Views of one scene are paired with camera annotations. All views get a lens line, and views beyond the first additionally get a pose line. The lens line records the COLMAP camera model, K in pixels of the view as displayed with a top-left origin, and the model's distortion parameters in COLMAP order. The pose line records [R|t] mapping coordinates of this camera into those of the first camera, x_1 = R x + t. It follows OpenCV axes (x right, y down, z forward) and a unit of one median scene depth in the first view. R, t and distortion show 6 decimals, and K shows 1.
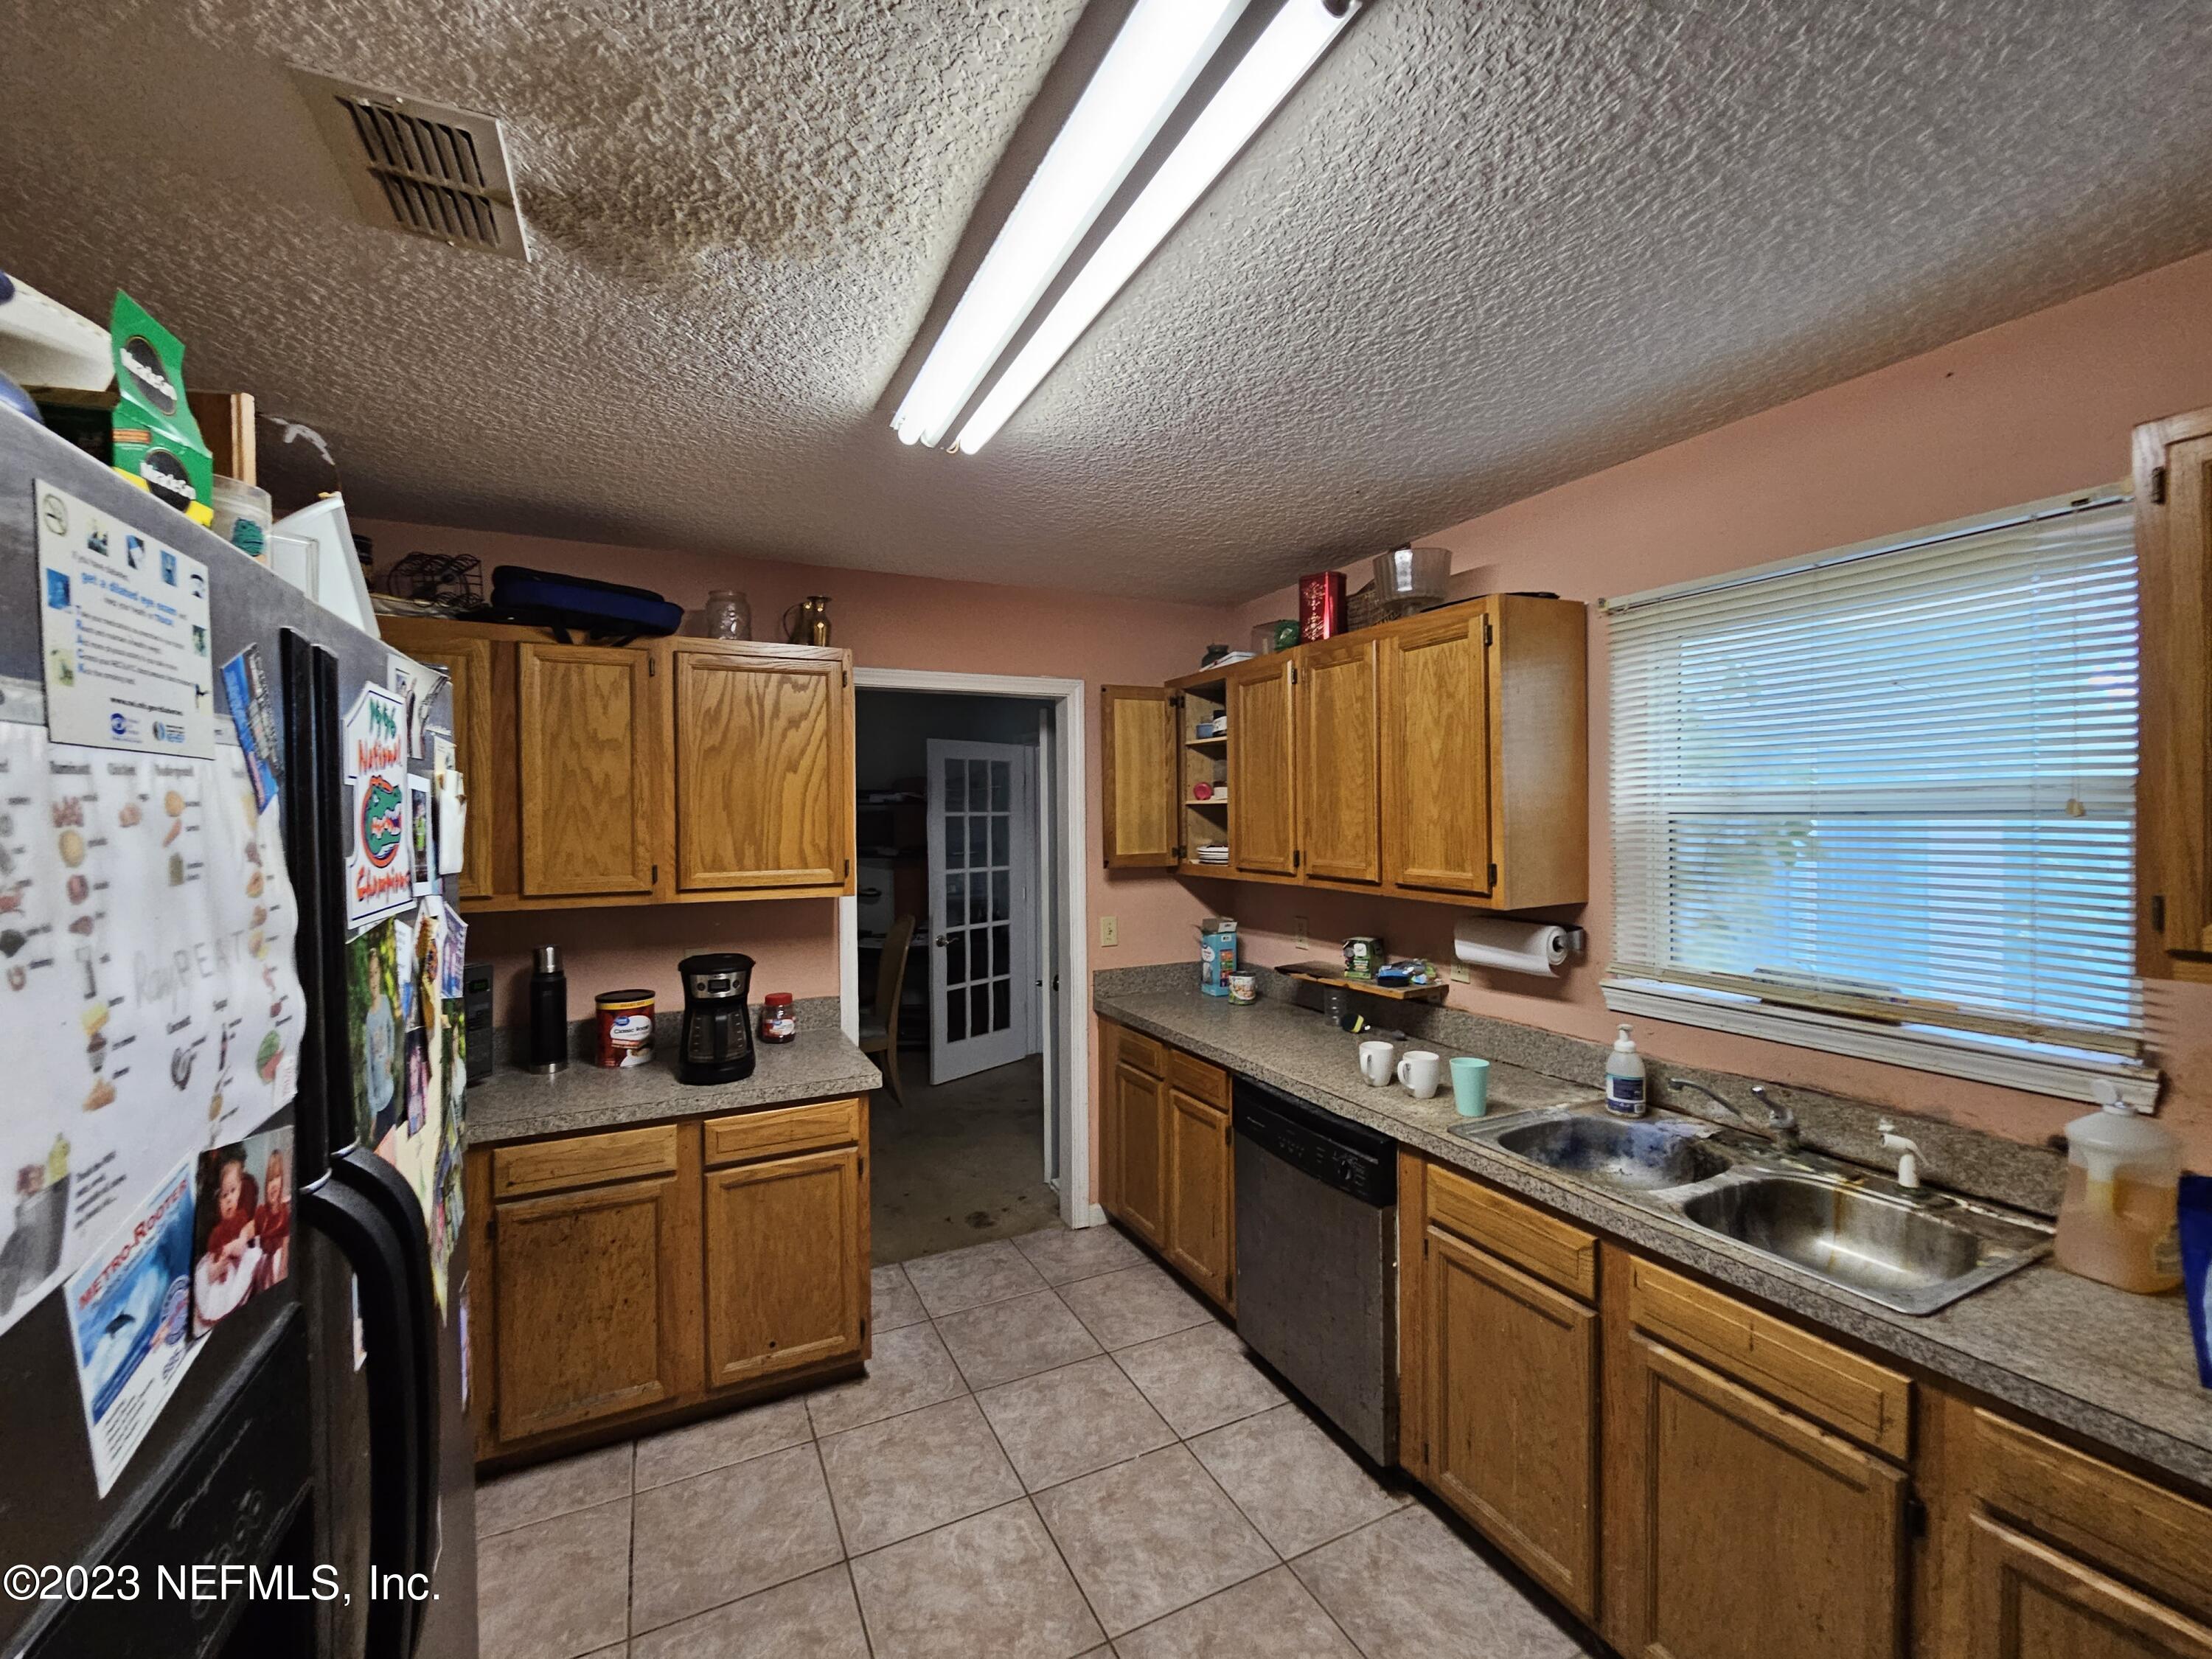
lens RADIAL K [[911.5, 0, 1099.0], [0, 911.5, 828.0], [0, 0, 1]] dist [0.002692, -0.000869]
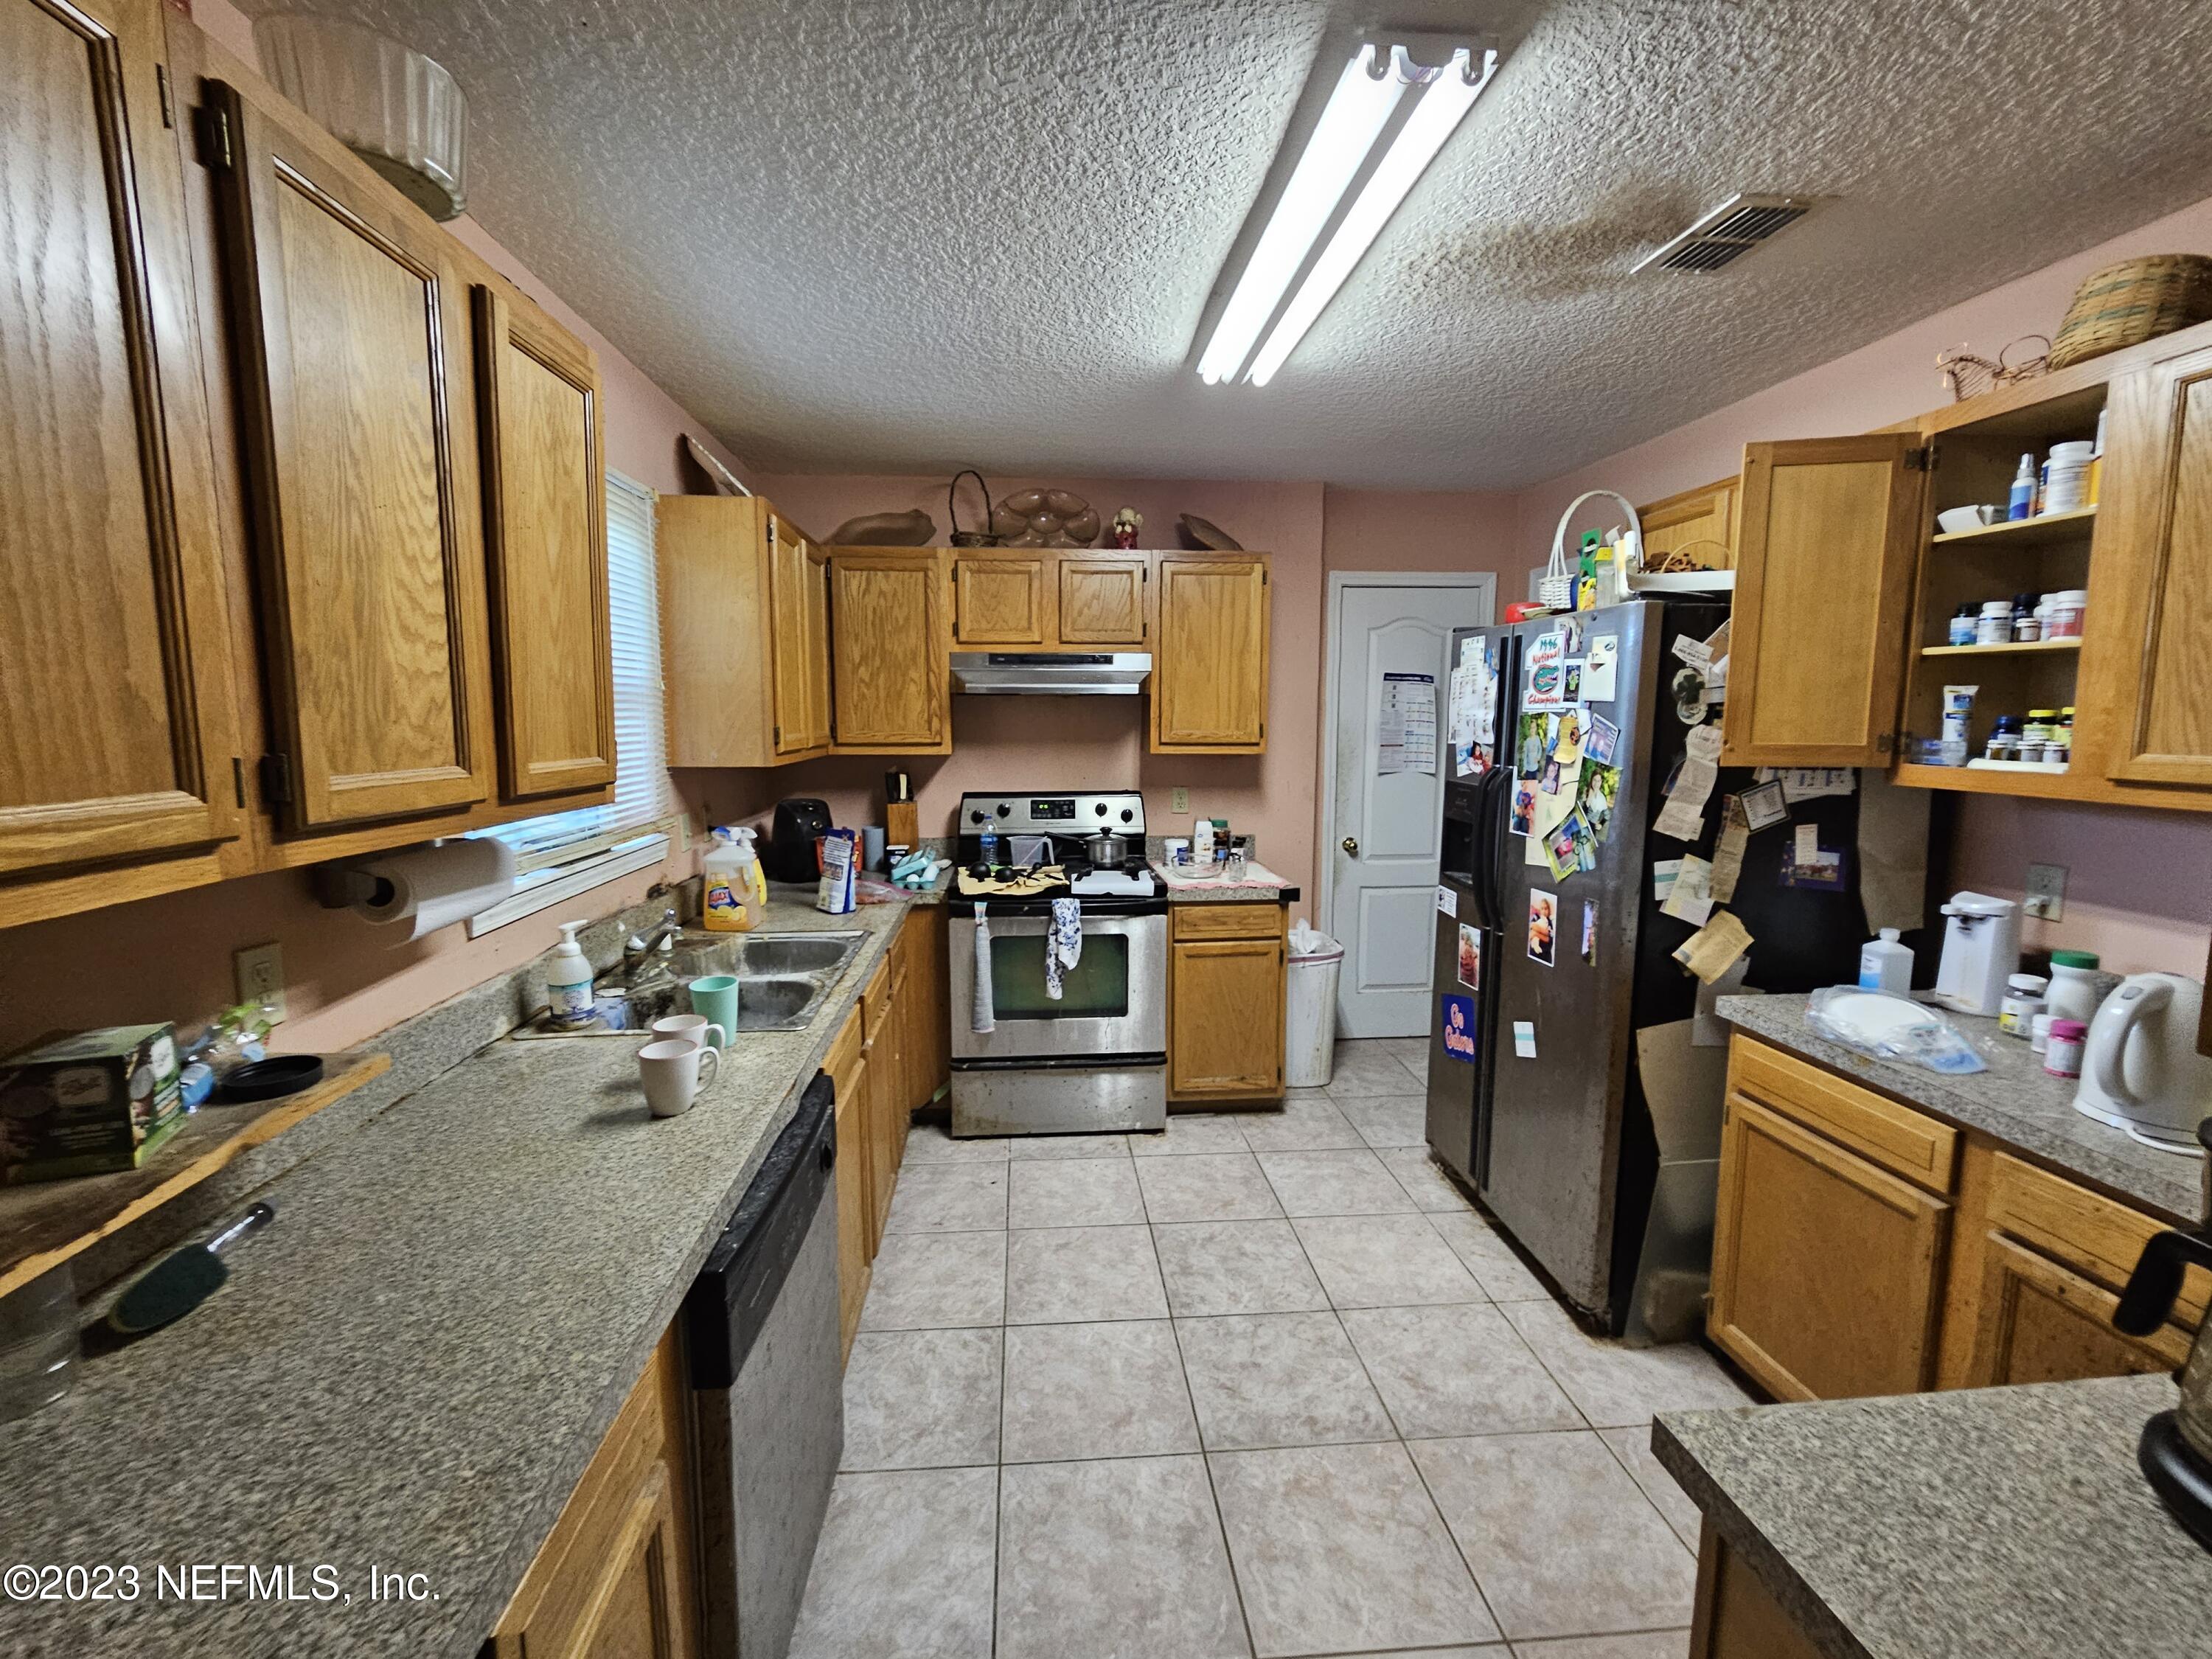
lens RADIAL K [[911.5, 0, 1098.3], [0, 911.5, 814.2], [0, 0, 1]] dist [0.002692, -0.000869]
pose [[-0.928529, -0.034867, 0.369619, -0.377388], [0.012428, 0.992103, 0.124809, 0.027975], [-0.371052, 0.120482, -0.920763, 3.024740]]
